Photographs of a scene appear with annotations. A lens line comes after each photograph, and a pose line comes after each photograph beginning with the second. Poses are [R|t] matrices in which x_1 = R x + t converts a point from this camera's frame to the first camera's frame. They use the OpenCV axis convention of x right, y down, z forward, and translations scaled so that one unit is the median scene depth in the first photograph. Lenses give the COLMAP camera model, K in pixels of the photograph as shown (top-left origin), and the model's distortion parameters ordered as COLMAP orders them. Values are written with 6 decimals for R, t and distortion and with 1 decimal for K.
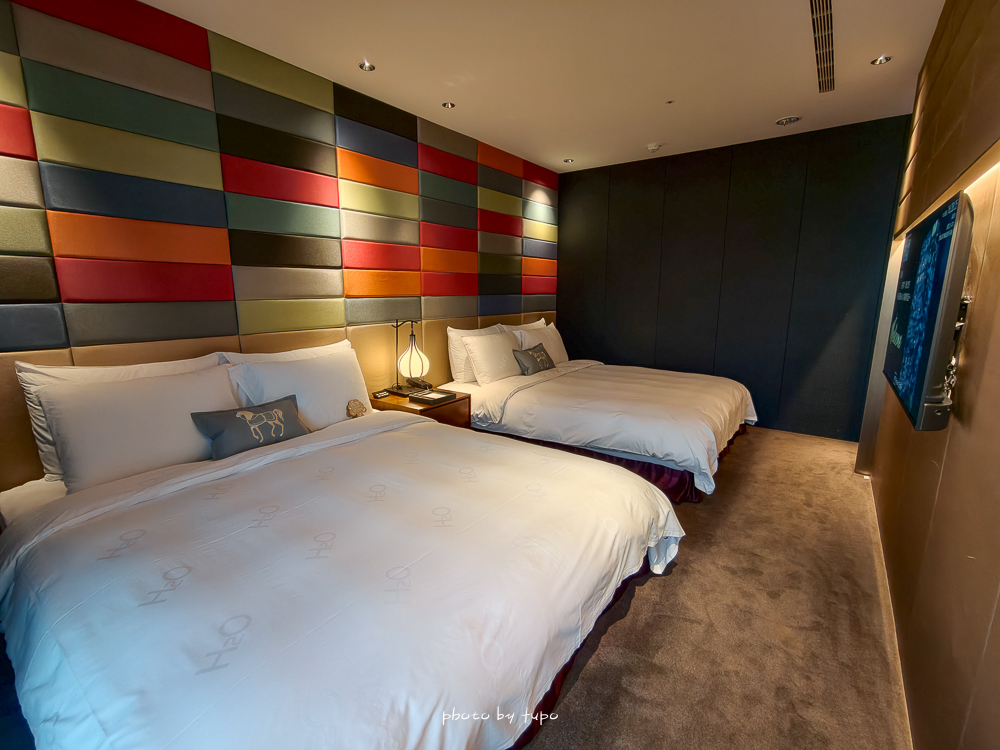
lens RADIAL K [[449.7, 0, 500.4], [0, 449.7, 374.1], [0, 0, 1]] dist [-0.025259, 0.009223]
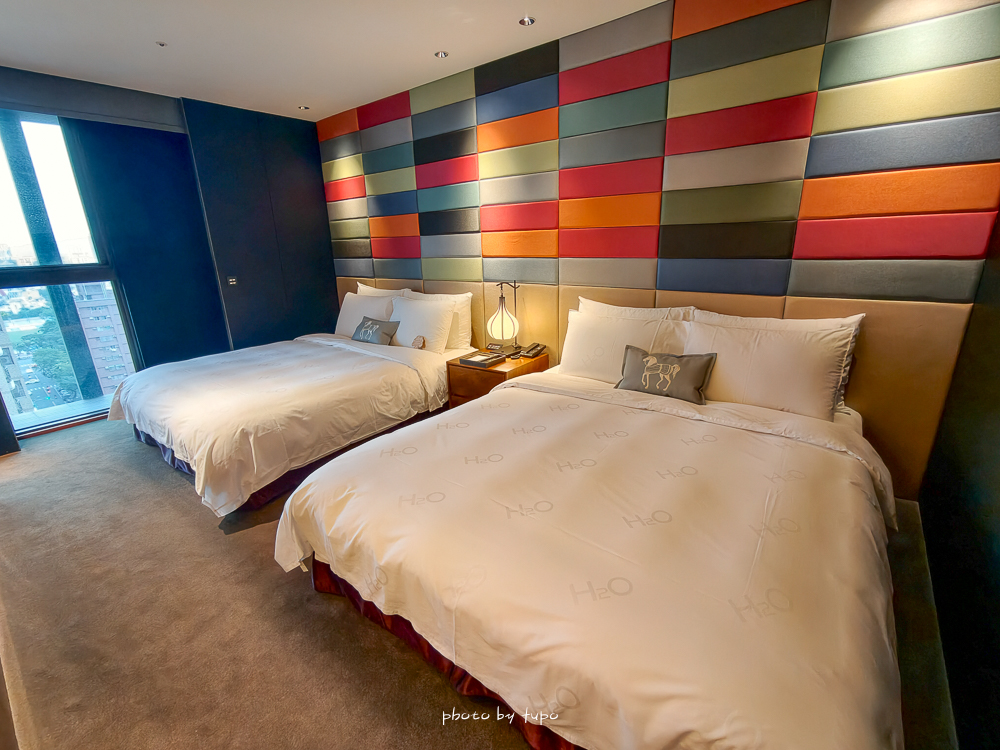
lens RADIAL K [[449.7, 0, 503.1], [0, 449.7, 379.0], [0, 0, 1]] dist [-0.025259, 0.009223]
pose [[-0.026235, 0.287966, -0.957281, 0.879160], [-0.164051, 0.943388, 0.288283, -0.218561], [0.986103, 0.164606, 0.022491, 1.076792]]
